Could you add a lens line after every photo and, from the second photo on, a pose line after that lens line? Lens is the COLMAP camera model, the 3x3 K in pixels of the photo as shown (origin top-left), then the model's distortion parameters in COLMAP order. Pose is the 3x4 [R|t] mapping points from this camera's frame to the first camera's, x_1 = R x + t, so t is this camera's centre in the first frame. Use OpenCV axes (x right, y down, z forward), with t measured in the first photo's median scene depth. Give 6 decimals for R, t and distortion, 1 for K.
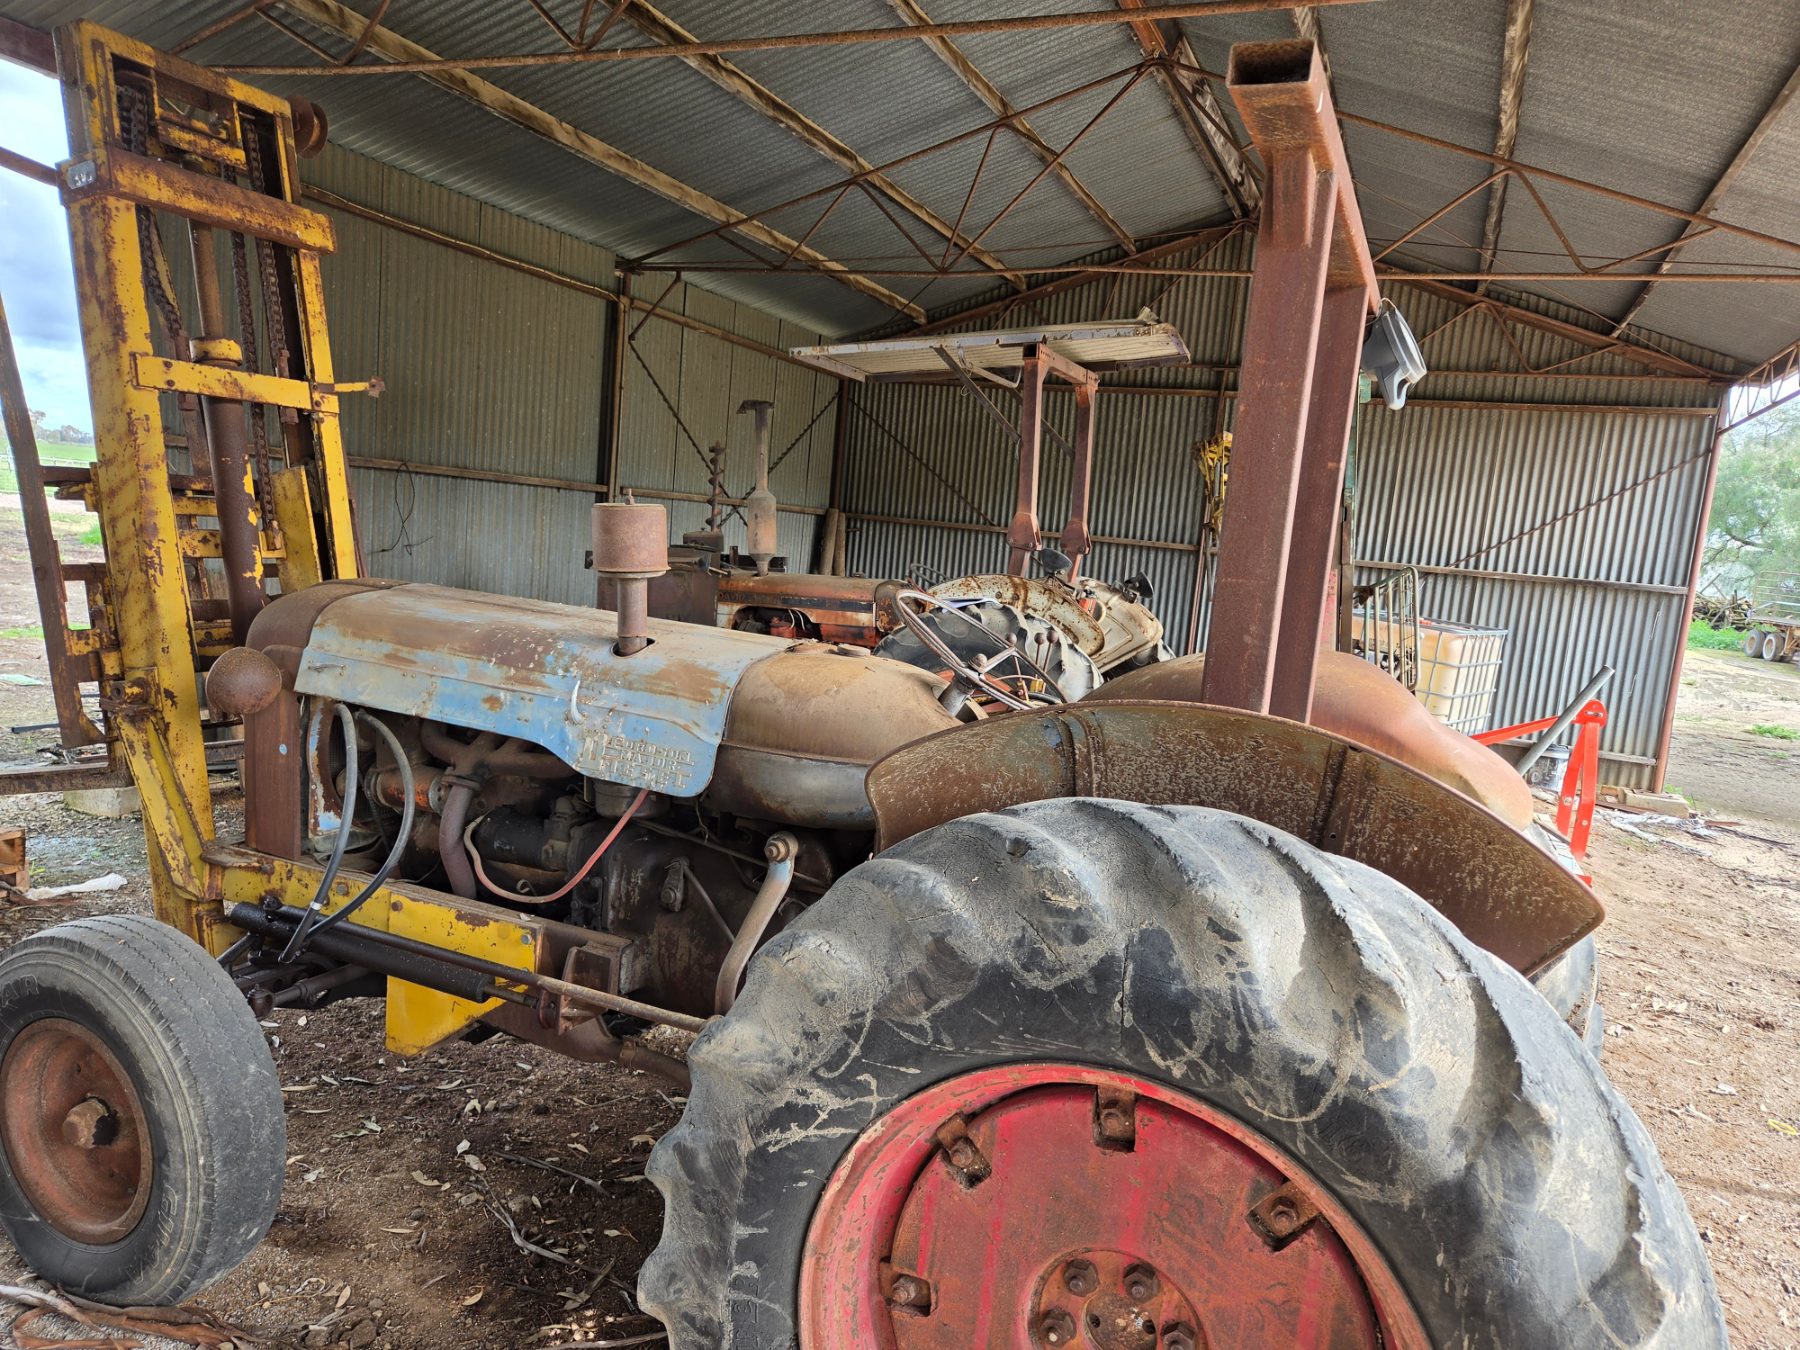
lens RADIAL K [[1199.3, 0, 908.9], [0, 1199.3, 679.1], [0, 0, 1]] dist [0.047816, -0.038209]
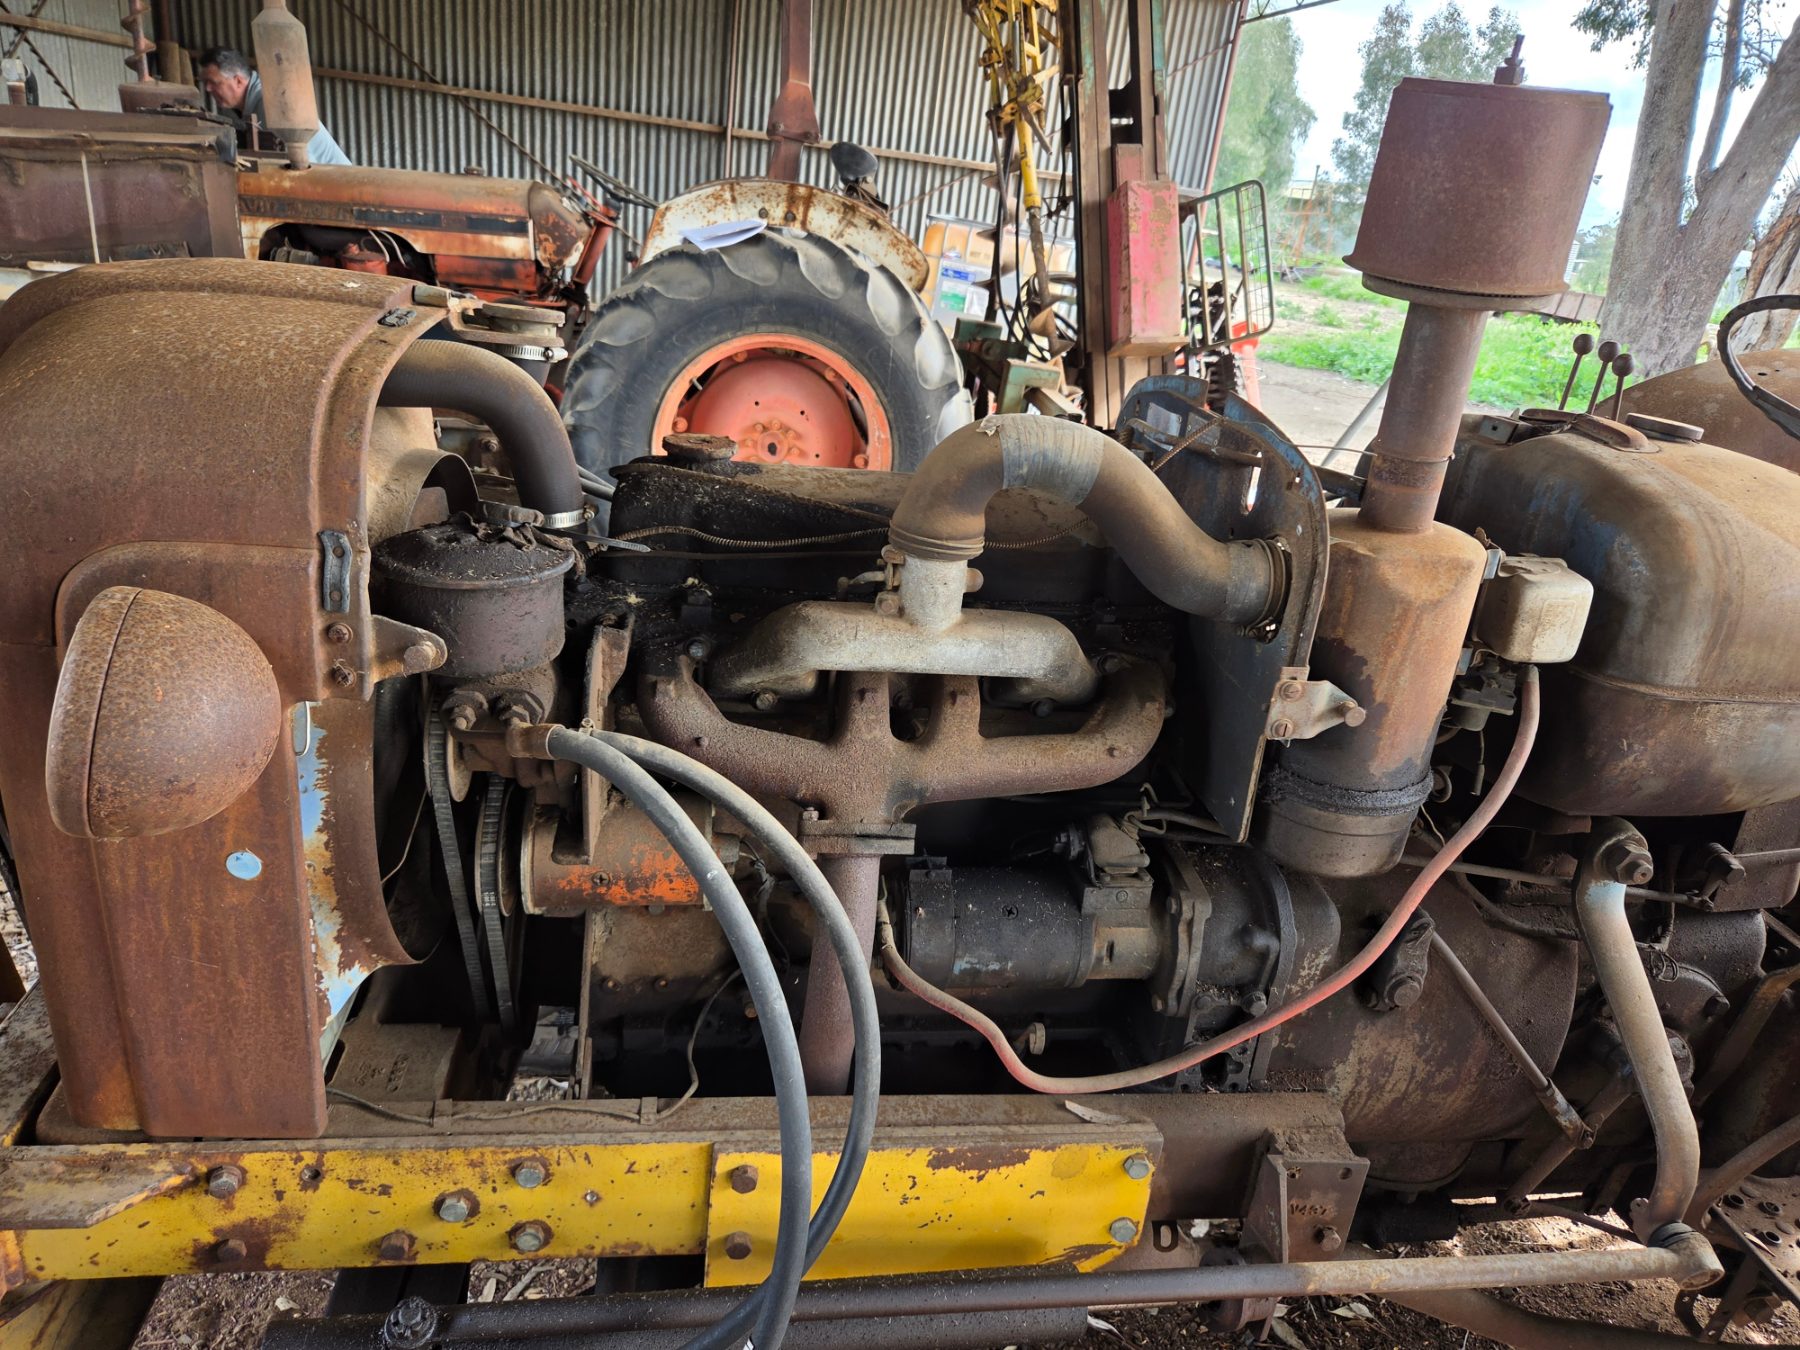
lens RADIAL K [[1225.7, 0, 932.4], [0, 1225.7, 665.5], [0, 0, 1]] dist [0.051283, -0.044799]
pose [[0.847061, -0.184217, 0.498550, -0.507577], [0.023756, 0.950198, 0.310741, -0.085972], [-0.530965, -0.251373, 0.809252, 0.647519]]
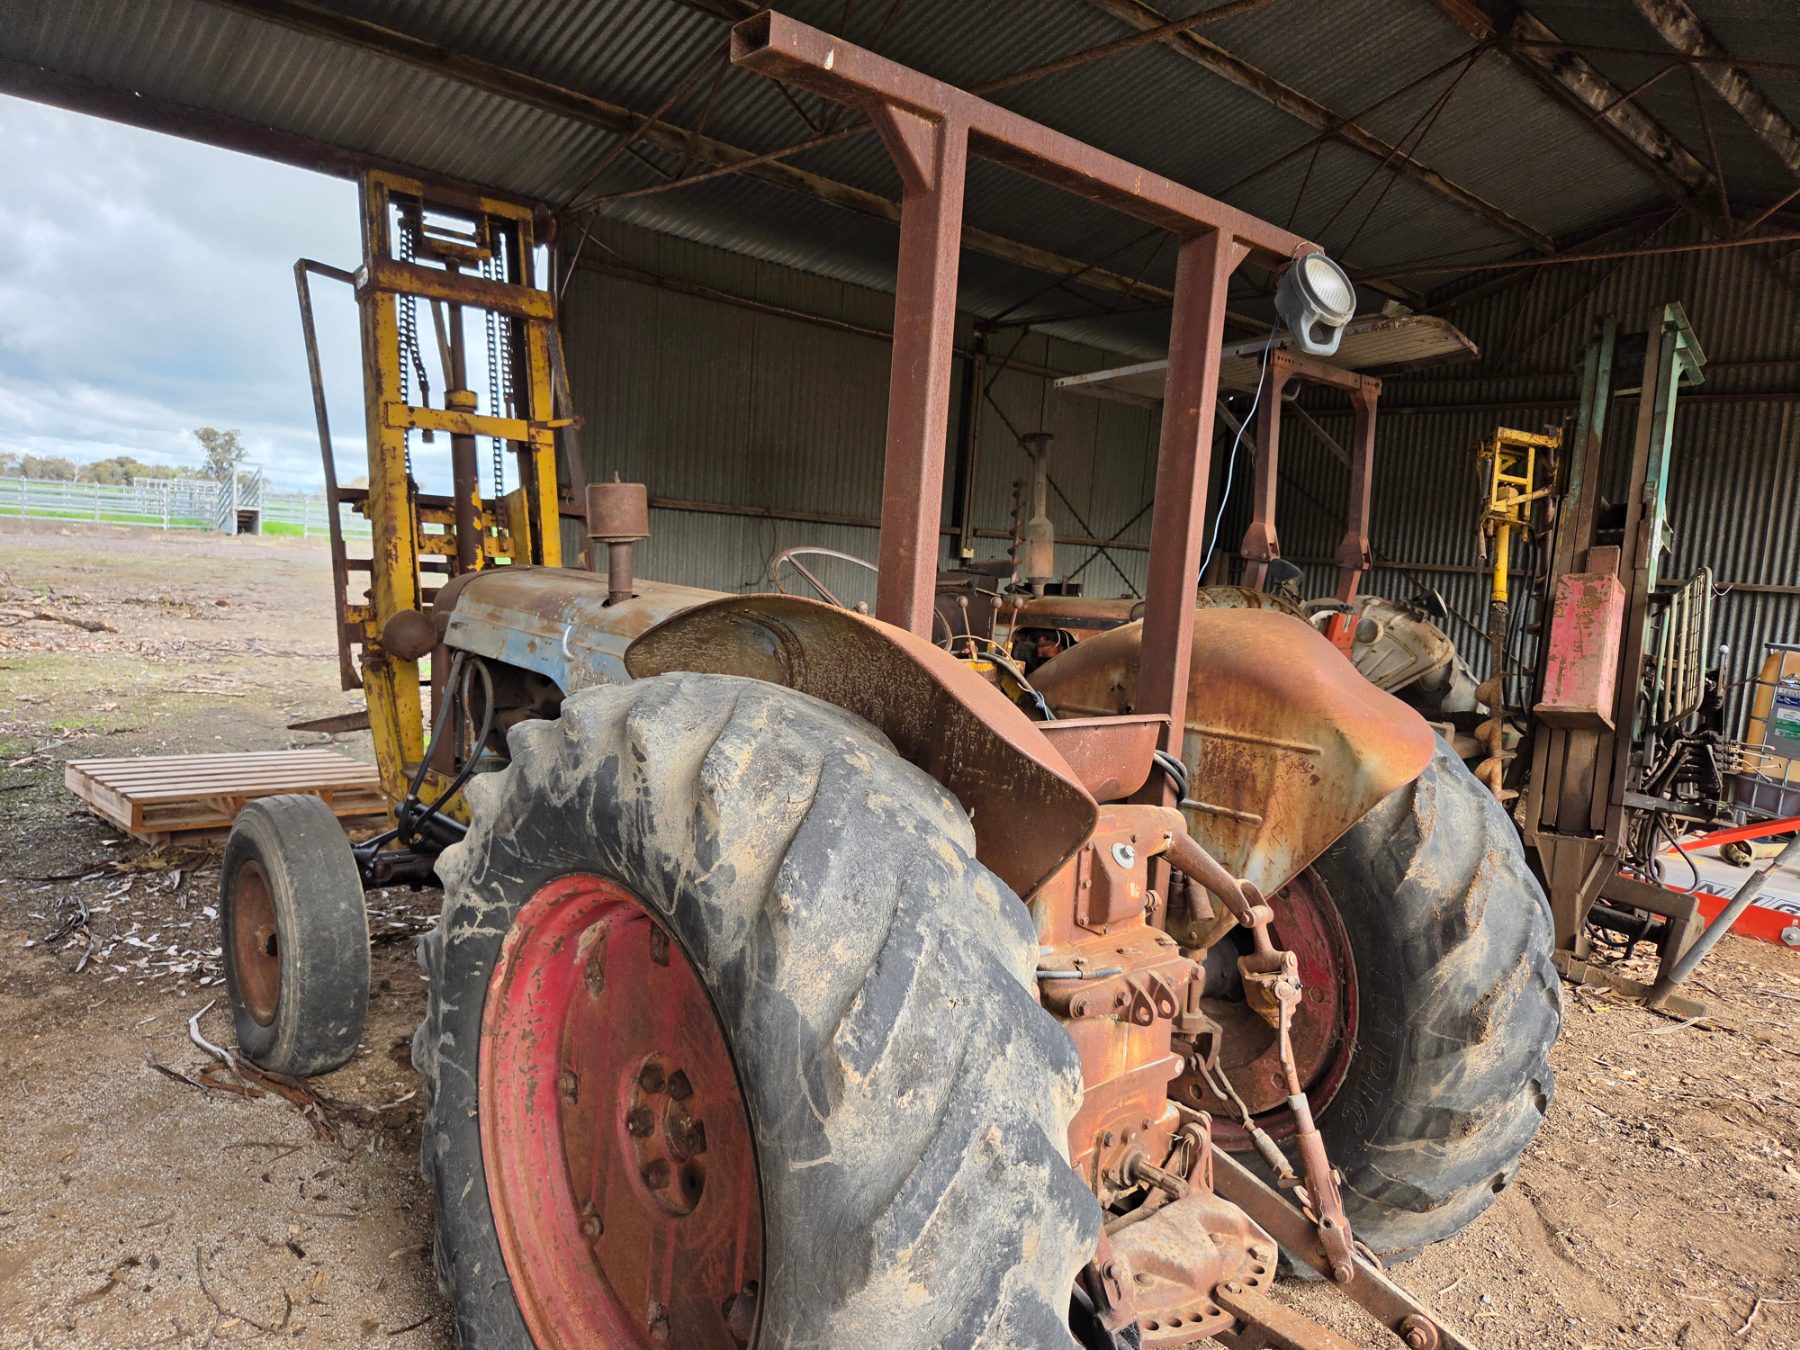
lens RADIAL K [[1191.8, 0, 897.2], [0, 1191.8, 683.4], [0, 0, 1]] dist [0.045170, -0.036728]
pose [[0.914542, 0.018902, -0.404048, 0.454975], [-0.038244, 0.998473, -0.039853, 0.082840], [0.402678, 0.051900, 0.913869, 0.008055]]
